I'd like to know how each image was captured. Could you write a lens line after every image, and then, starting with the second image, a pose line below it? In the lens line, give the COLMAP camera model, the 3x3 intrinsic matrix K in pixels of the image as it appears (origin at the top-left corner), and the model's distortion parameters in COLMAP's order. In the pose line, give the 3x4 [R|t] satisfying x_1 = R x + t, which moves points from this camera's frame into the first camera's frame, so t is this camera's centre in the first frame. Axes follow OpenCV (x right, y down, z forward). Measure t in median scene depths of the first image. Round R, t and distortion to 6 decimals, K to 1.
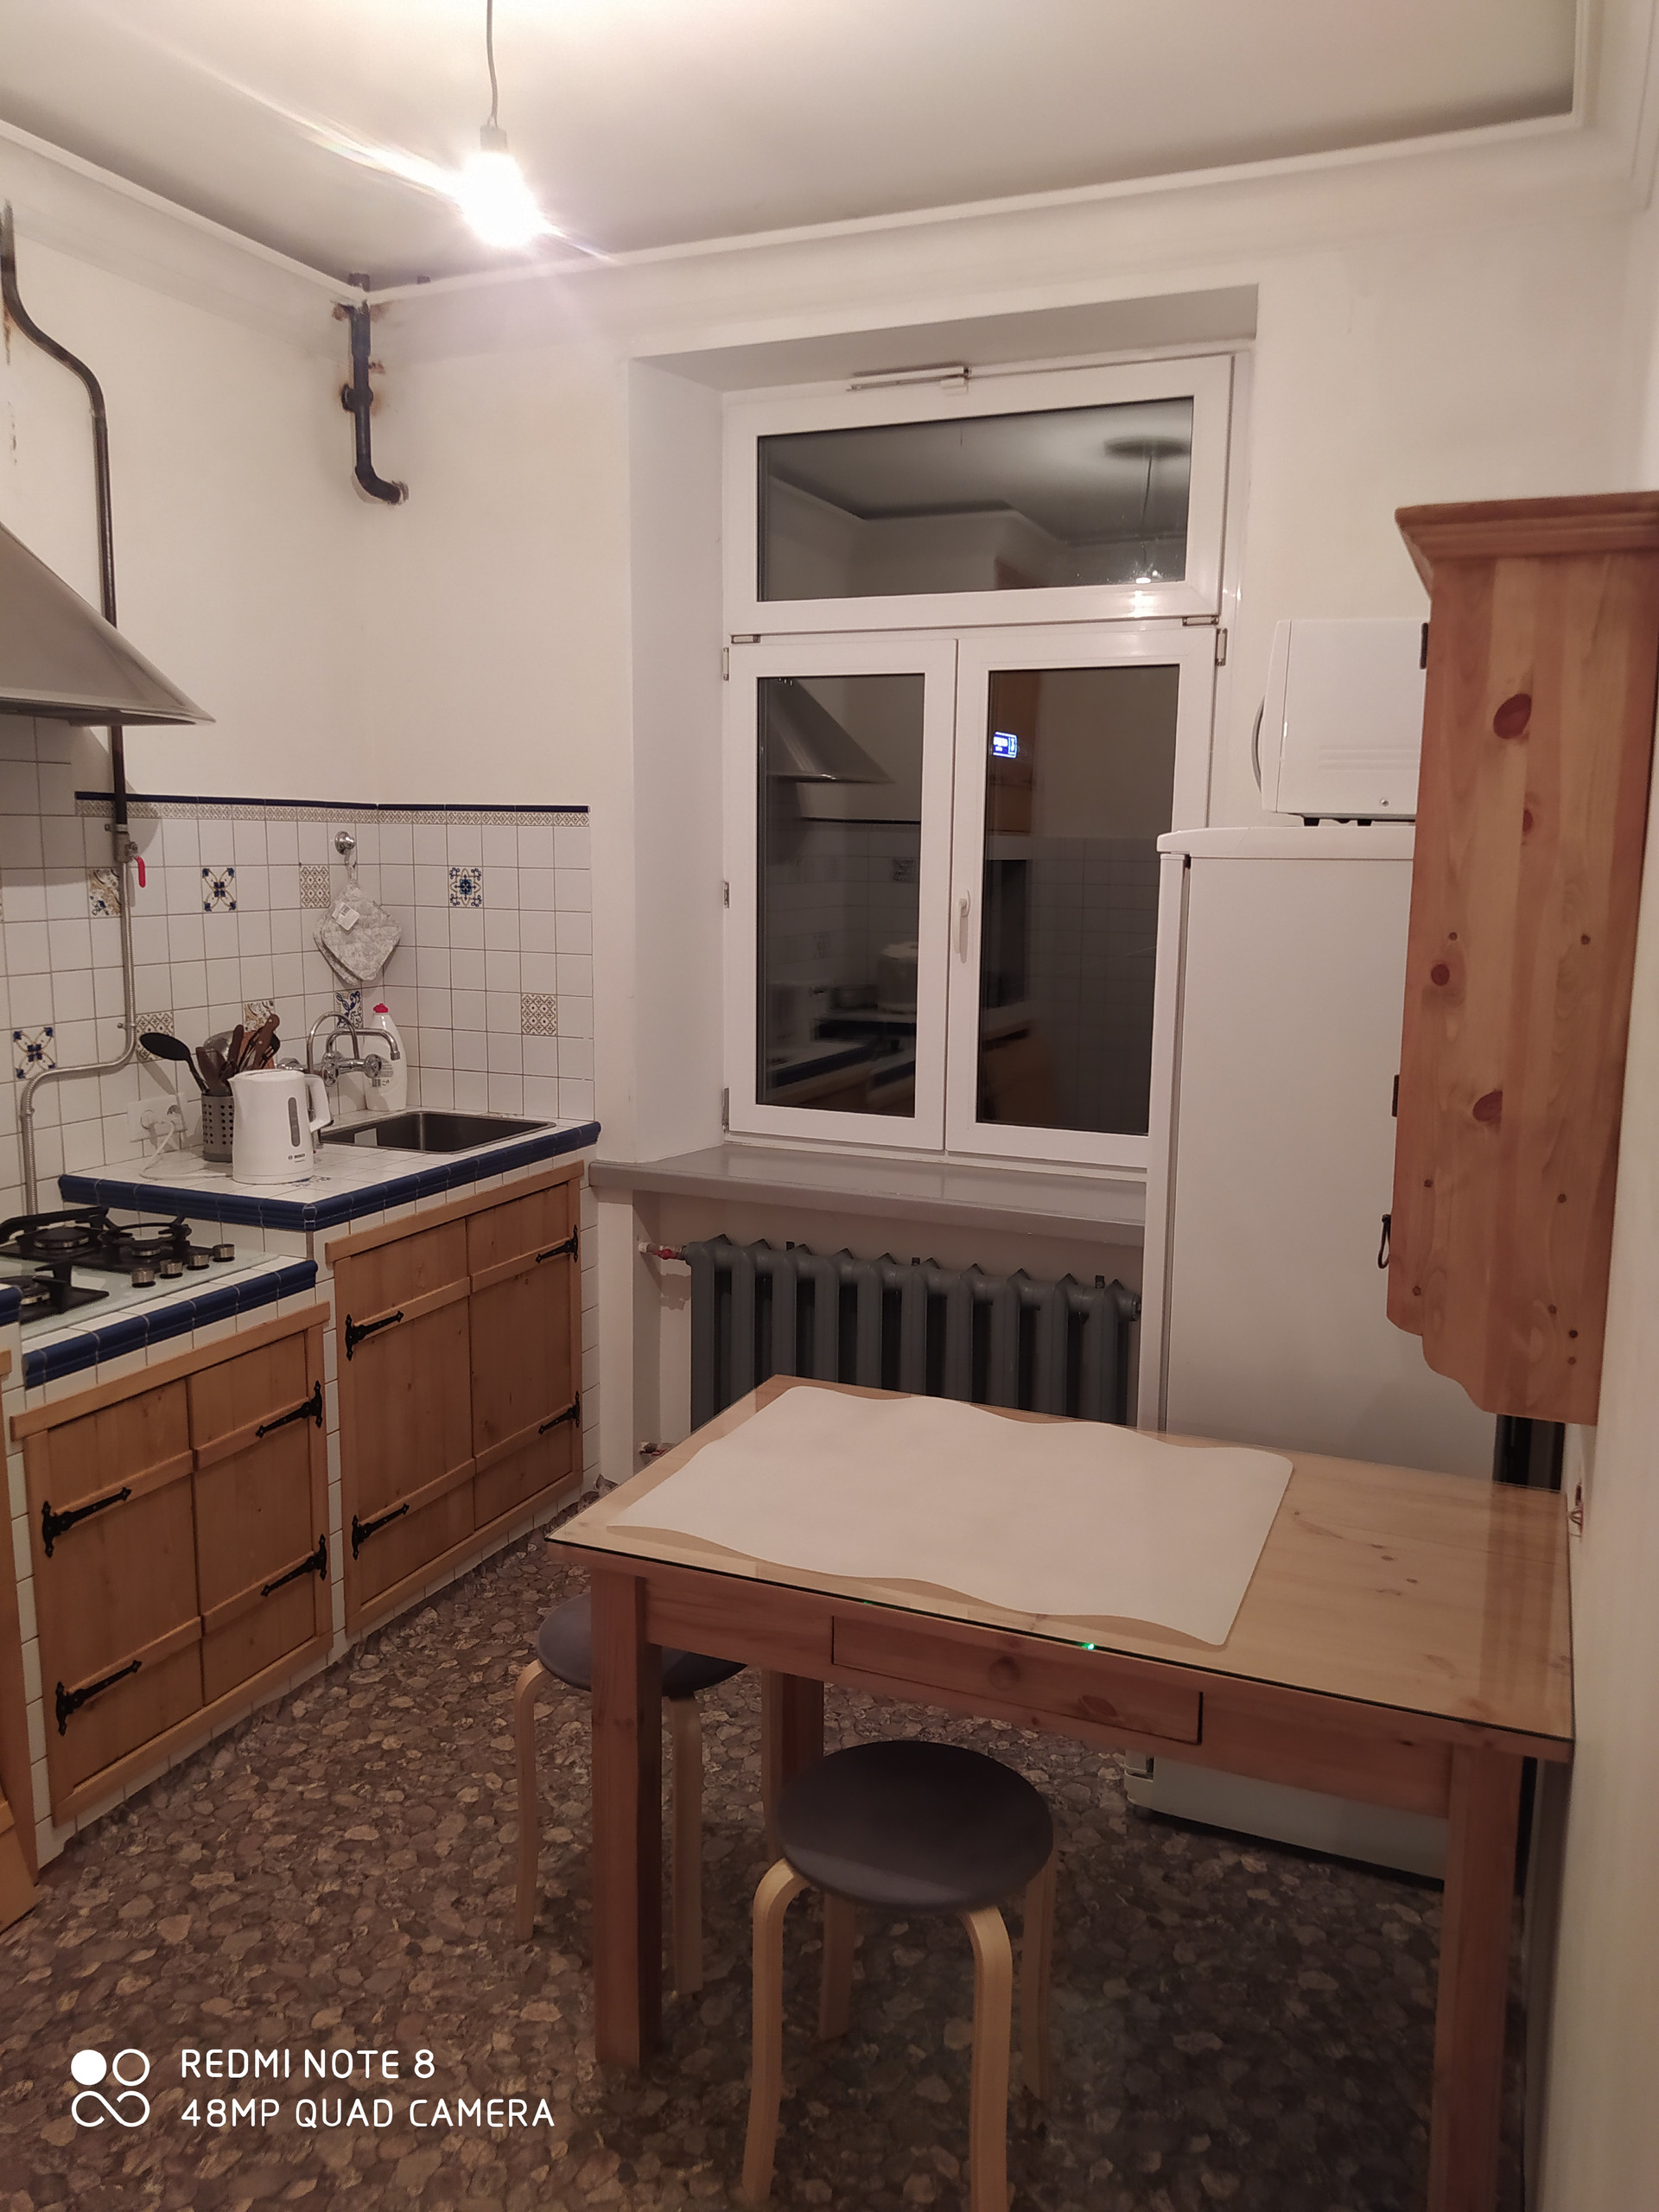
lens RADIAL K [[1663.9, 0, 840.6], [0, 1663.9, 1099.1], [0, 0, 1]] dist [0.098537, -0.159165]
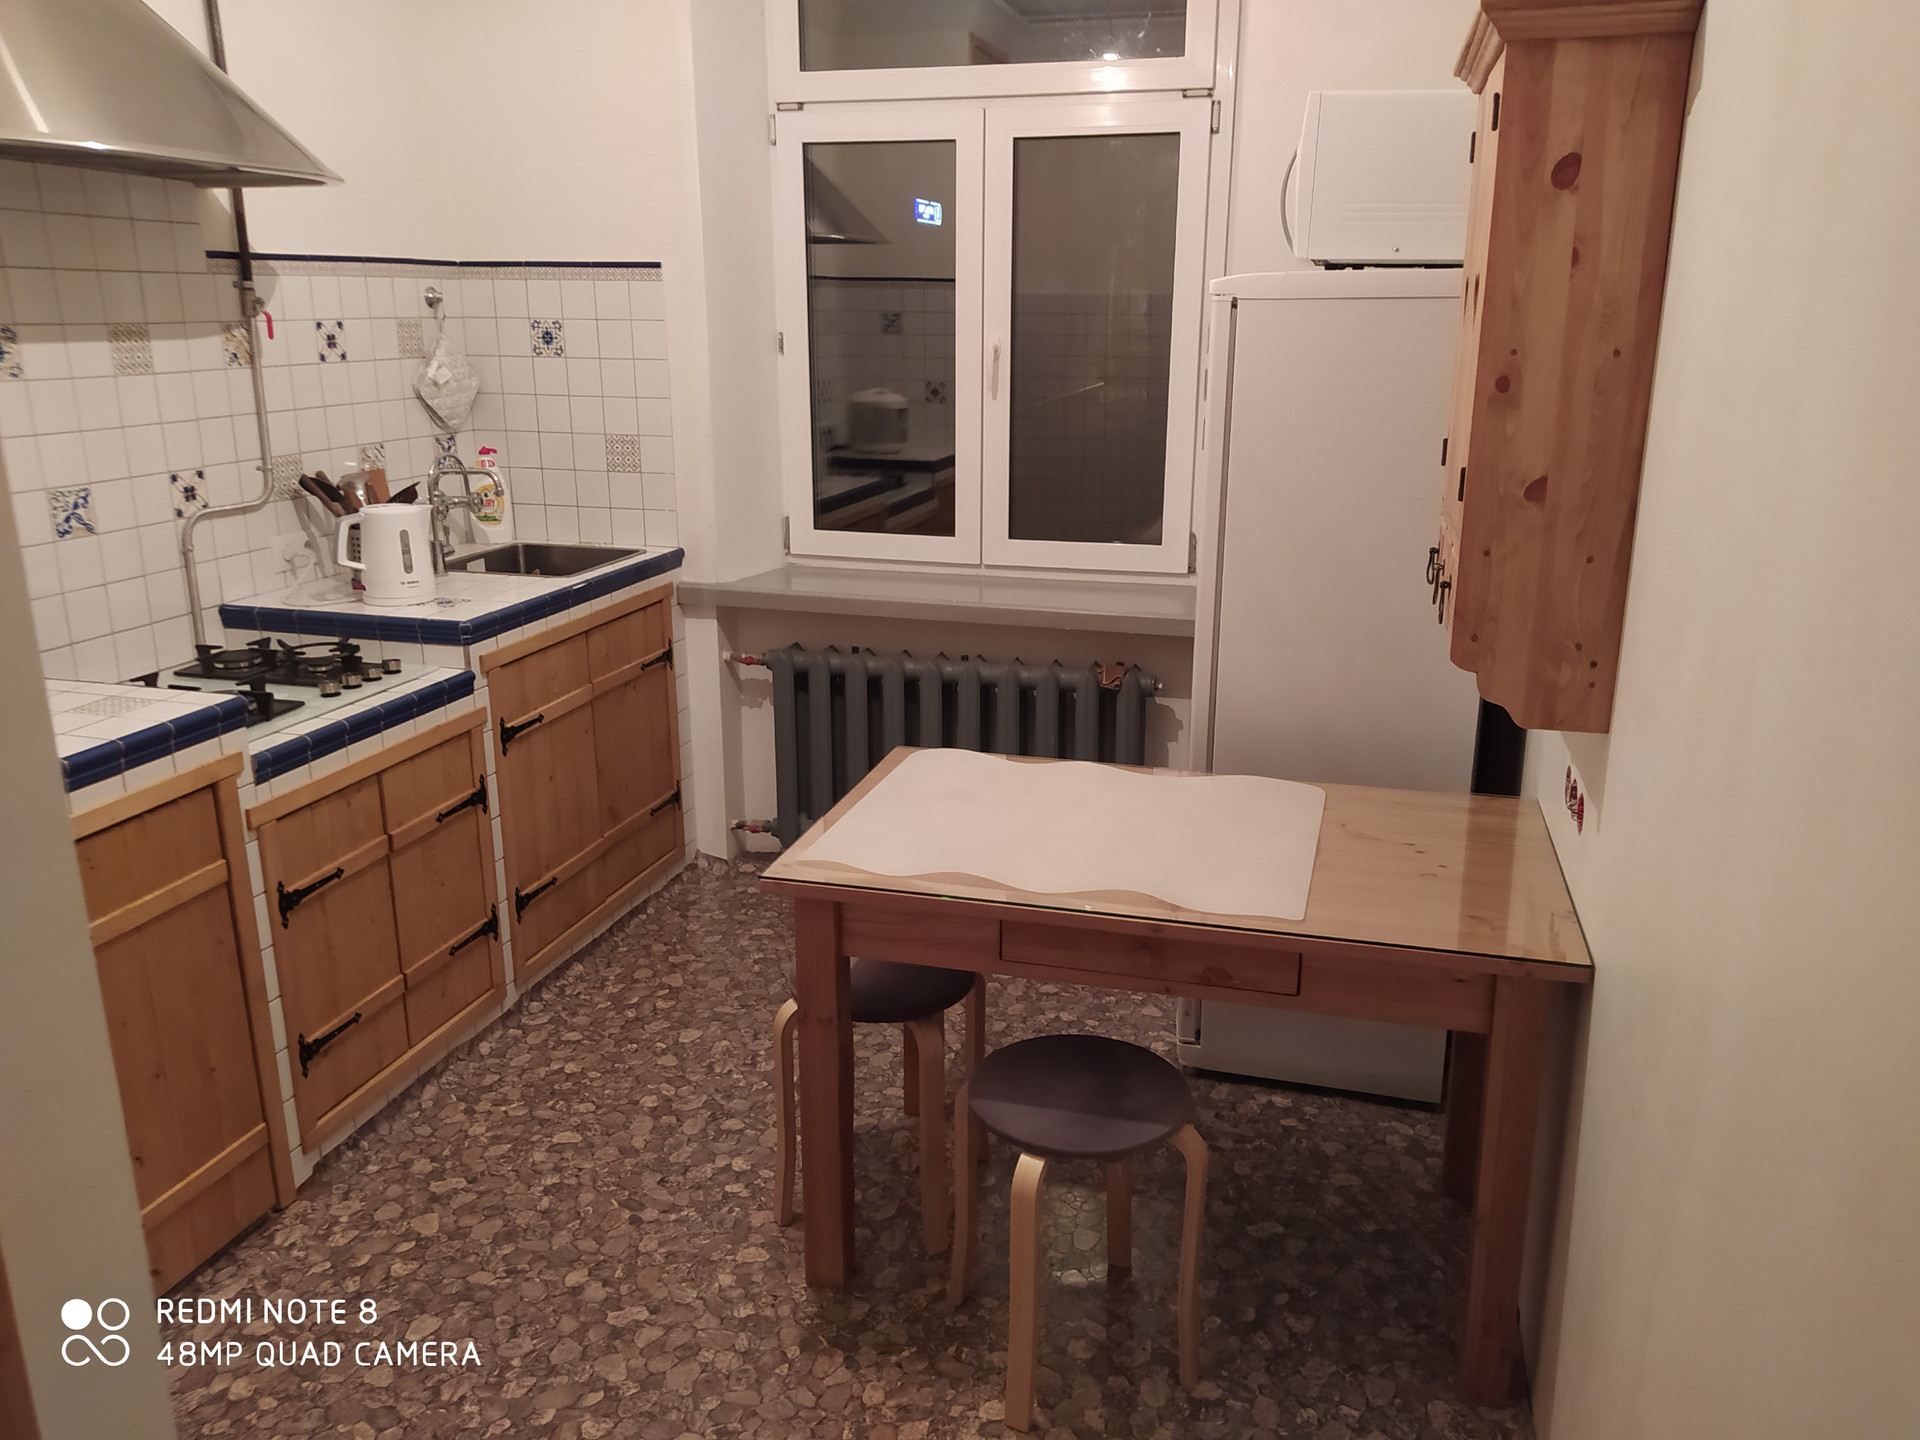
lens RADIAL K [[1443.2, 0, 969.5], [0, 1443.2, 704.5], [0, 0, 1]] dist [0.155443, -0.287830]
pose [[0.990758, -0.045279, 0.127859, -0.117830], [0.030380, 0.992766, 0.116157, 0.014892], [-0.132194, -0.111199, 0.984967, -0.034537]]
